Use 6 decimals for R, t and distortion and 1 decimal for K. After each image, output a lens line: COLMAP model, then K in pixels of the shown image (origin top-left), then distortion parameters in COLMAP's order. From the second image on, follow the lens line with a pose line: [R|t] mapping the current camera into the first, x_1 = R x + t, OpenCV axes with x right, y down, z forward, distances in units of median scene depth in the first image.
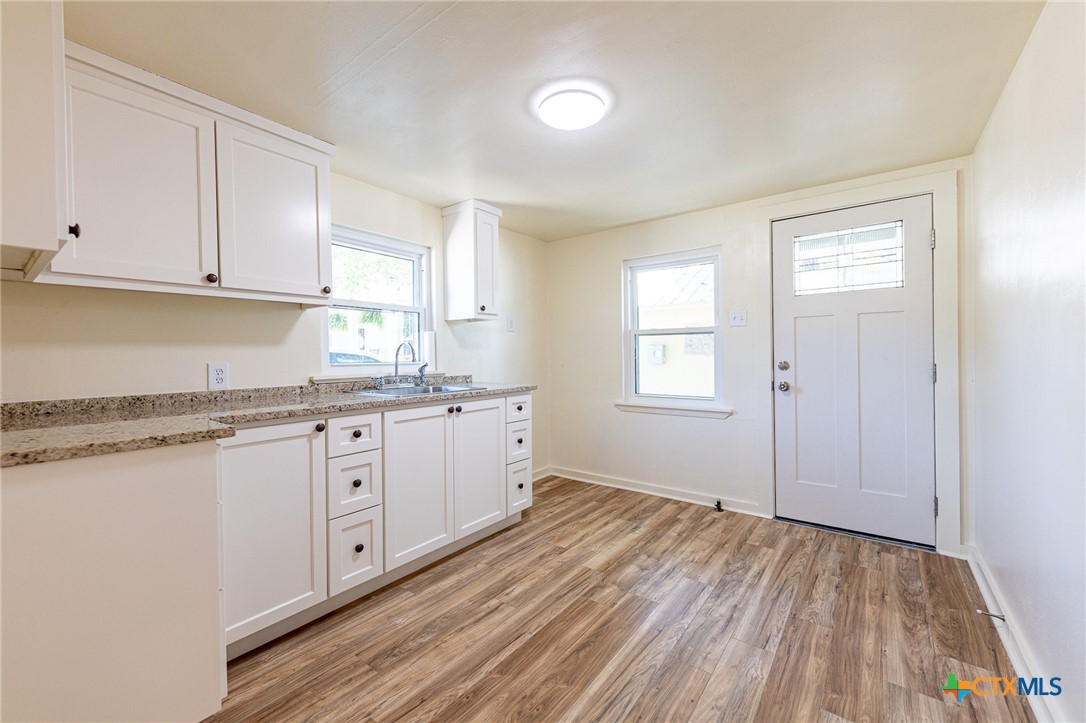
lens RADIAL K [[442.5, 0, 542.7], [0, 442.5, 359.6], [0, 0, 1]] dist [-0.000330, -0.000005]
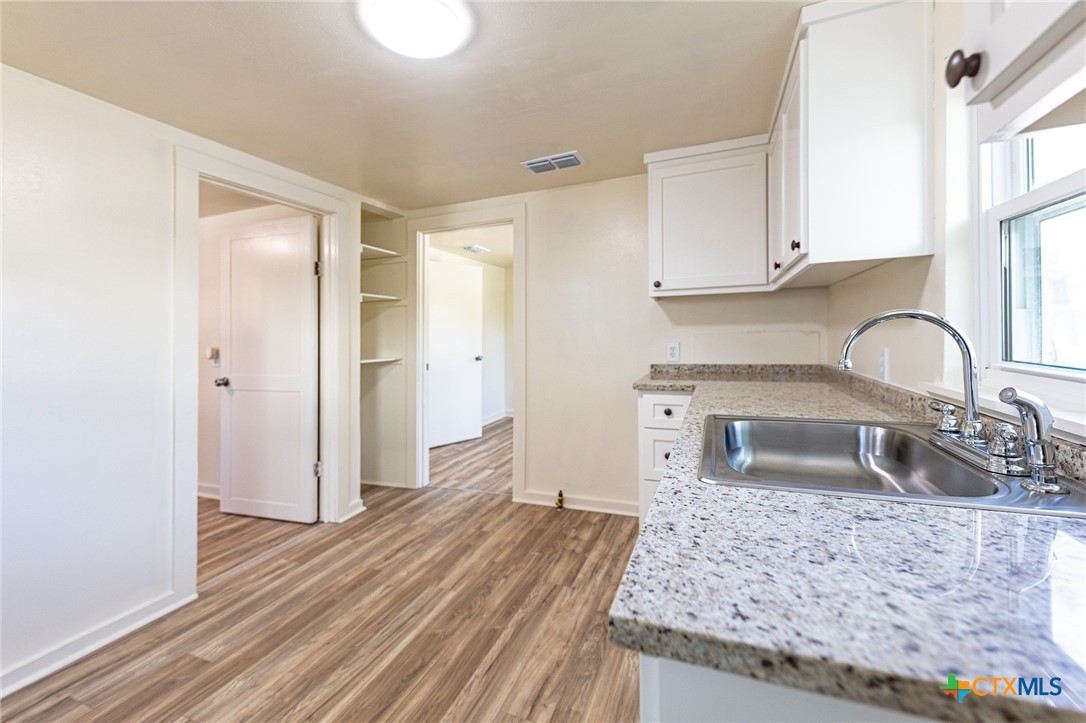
lens RADIAL K [[442.5, 0, 545.1], [0, 442.5, 331.5], [0, 0, 1]] dist [-0.000330, -0.000005]
pose [[-0.961356, 0.026492, -0.274030, 0.068080], [0.026067, 0.999647, 0.005192, -0.056218], [0.274071, -0.002152, -0.961707, 2.020616]]
